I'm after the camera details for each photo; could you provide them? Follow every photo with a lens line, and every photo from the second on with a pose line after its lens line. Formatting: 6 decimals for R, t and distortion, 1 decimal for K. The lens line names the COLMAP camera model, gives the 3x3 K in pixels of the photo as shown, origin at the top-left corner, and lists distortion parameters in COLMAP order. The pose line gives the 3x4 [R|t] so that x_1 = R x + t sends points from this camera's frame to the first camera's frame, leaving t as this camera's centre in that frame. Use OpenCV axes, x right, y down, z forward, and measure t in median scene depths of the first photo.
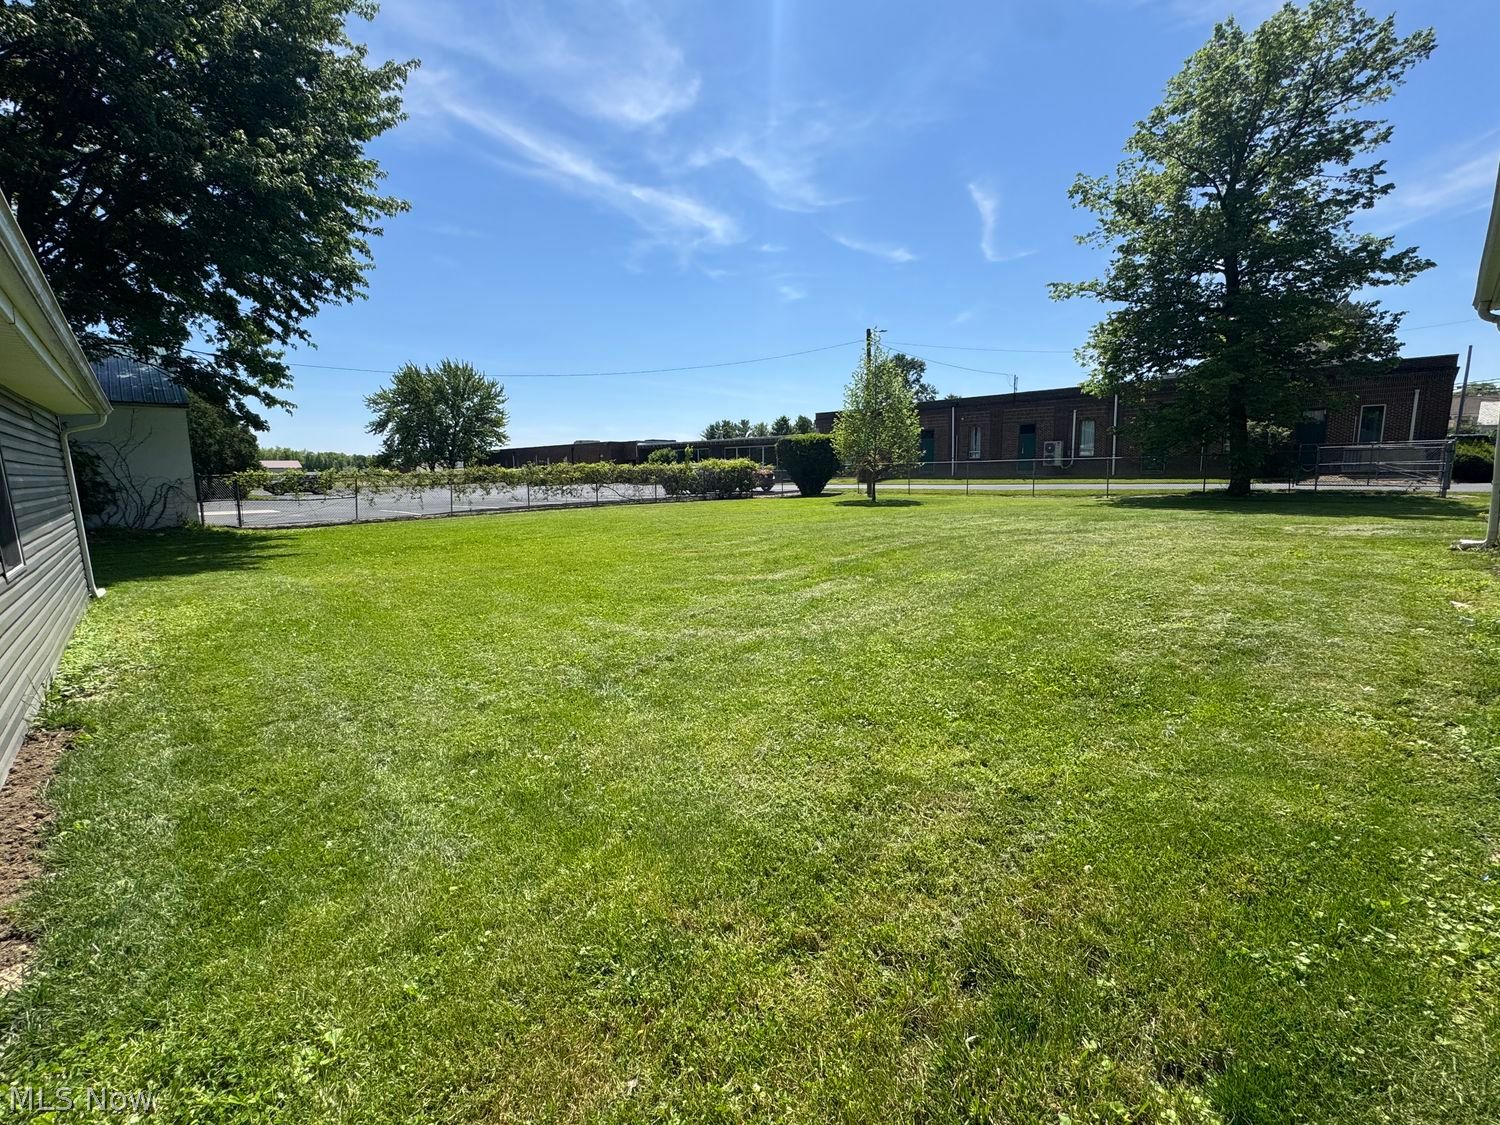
lens RADIAL K [[646.8, 0, 749.7], [0, 646.8, 606.0], [0, 0, 1]] dist [0.000725, 0.000492]
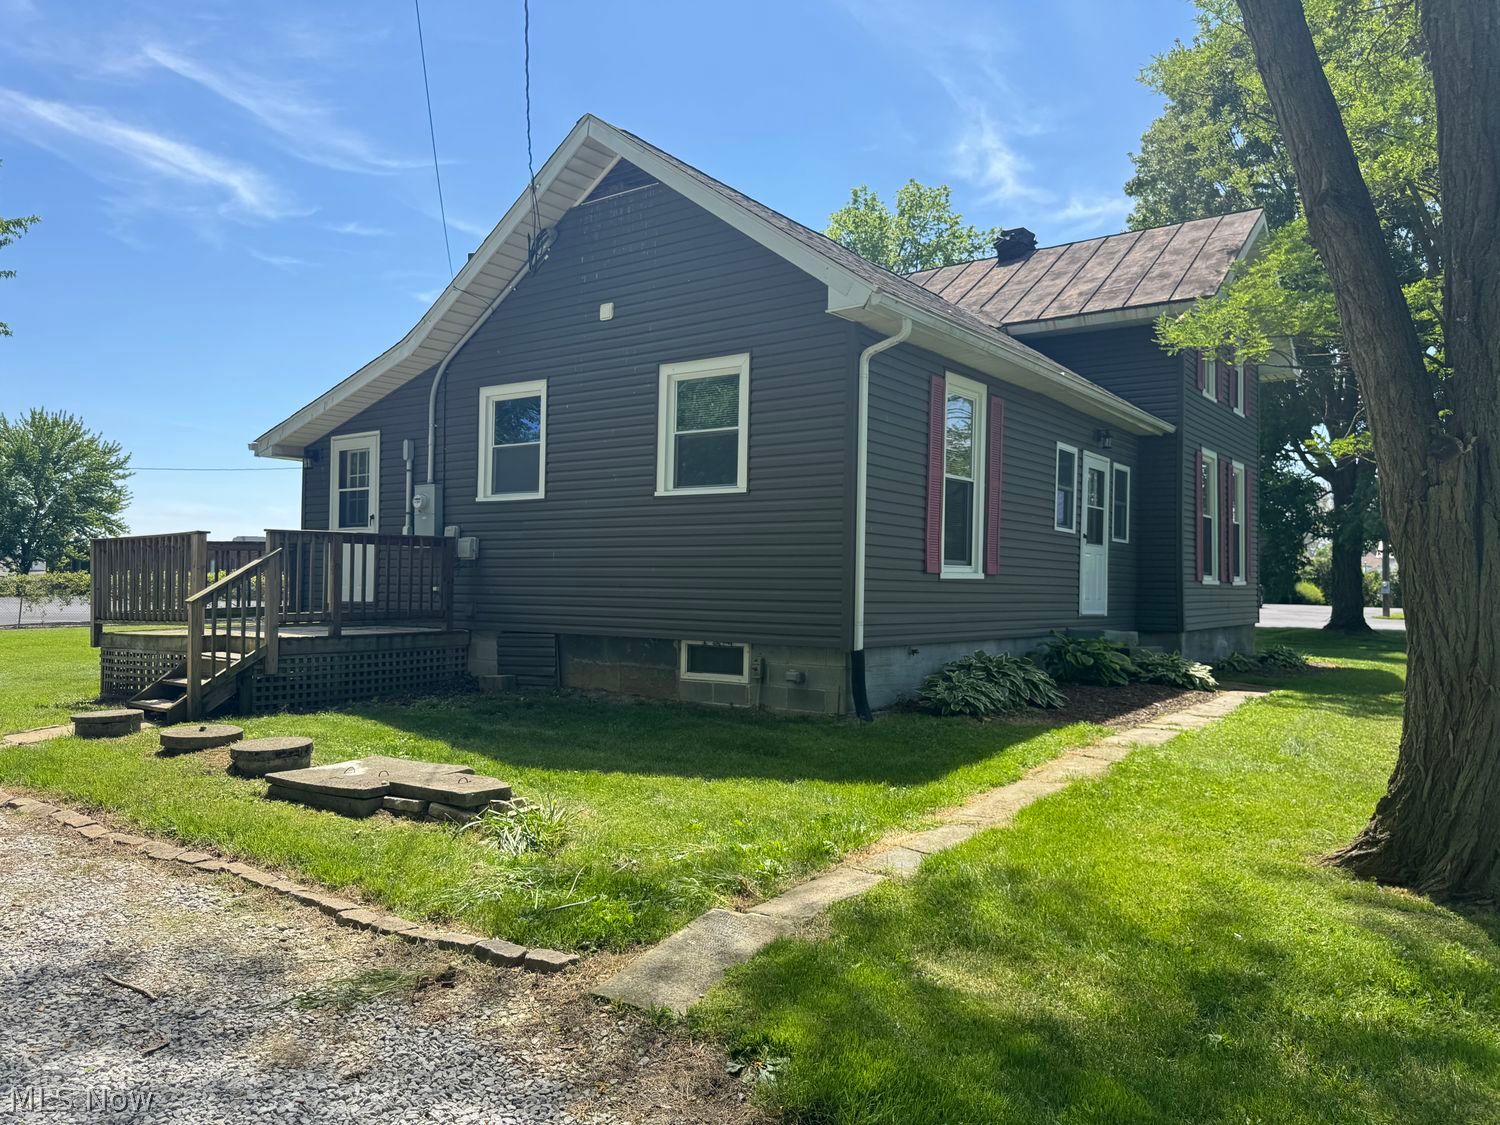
lens RADIAL K [[1057.3, 0, 747.6], [0, 1057.3, 580.3], [0, 0, 1]] dist [0.074716, -0.071460]
pose [[0.984589, 0.030694, 0.172171, 0.071800], [0.006878, 0.976919, -0.213499, 0.033221], [-0.174750, 0.211393, 0.961653, -0.174512]]
